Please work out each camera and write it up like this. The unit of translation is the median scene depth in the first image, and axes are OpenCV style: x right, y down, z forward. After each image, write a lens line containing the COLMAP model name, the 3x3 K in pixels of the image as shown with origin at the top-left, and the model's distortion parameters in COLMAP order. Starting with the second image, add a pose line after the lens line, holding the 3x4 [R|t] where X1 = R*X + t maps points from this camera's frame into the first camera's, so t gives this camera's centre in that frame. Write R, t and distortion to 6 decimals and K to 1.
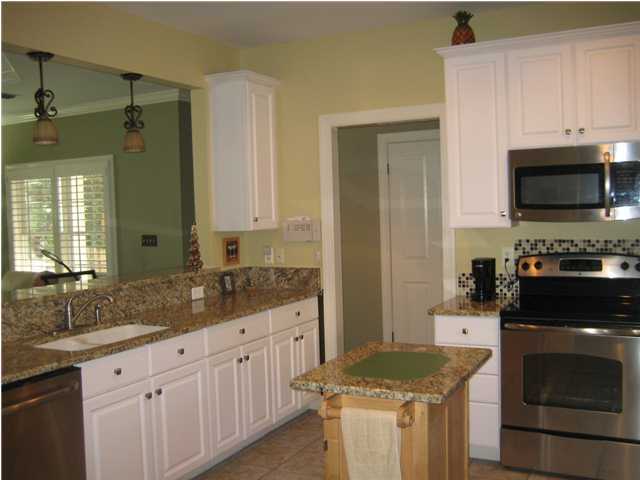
lens RADIAL K [[660.2, 0, 320.0], [0, 660.2, 240.0], [0, 0, 1]] dist [-0.163325, 0.221199]
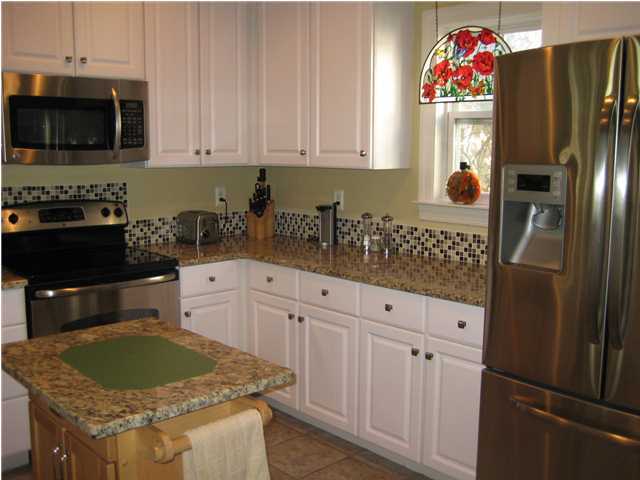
lens RADIAL K [[660.2, 0, 320.0], [0, 660.2, 240.0], [0, 0, 1]] dist [-0.163325, 0.221199]
pose [[0.350541, -0.099177, 0.931281, -0.296728], [0.027041, 0.995034, 0.095788, -0.001807], [-0.936157, -0.008395, 0.351482, 0.362185]]
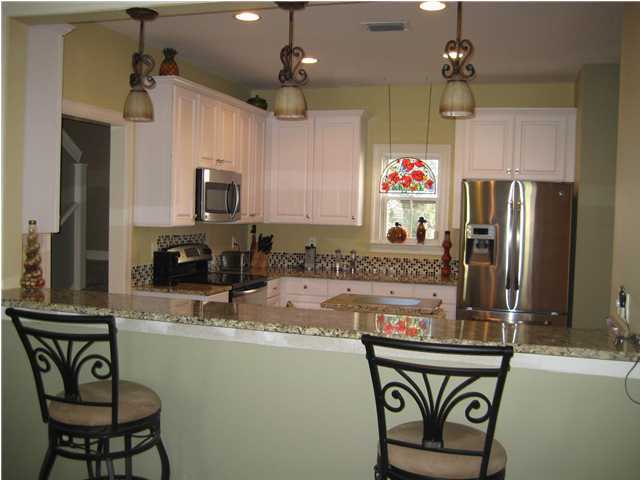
lens RADIAL K [[660.2, 0, 320.0], [0, 660.2, 240.0], [0, 0, 1]] dist [-0.163325, 0.221199]
pose [[-0.172028, -0.021999, 0.984846, -1.067988], [0.024429, 0.999348, 0.026590, -0.020164], [-0.984789, 0.028633, -0.171378, 0.971656]]
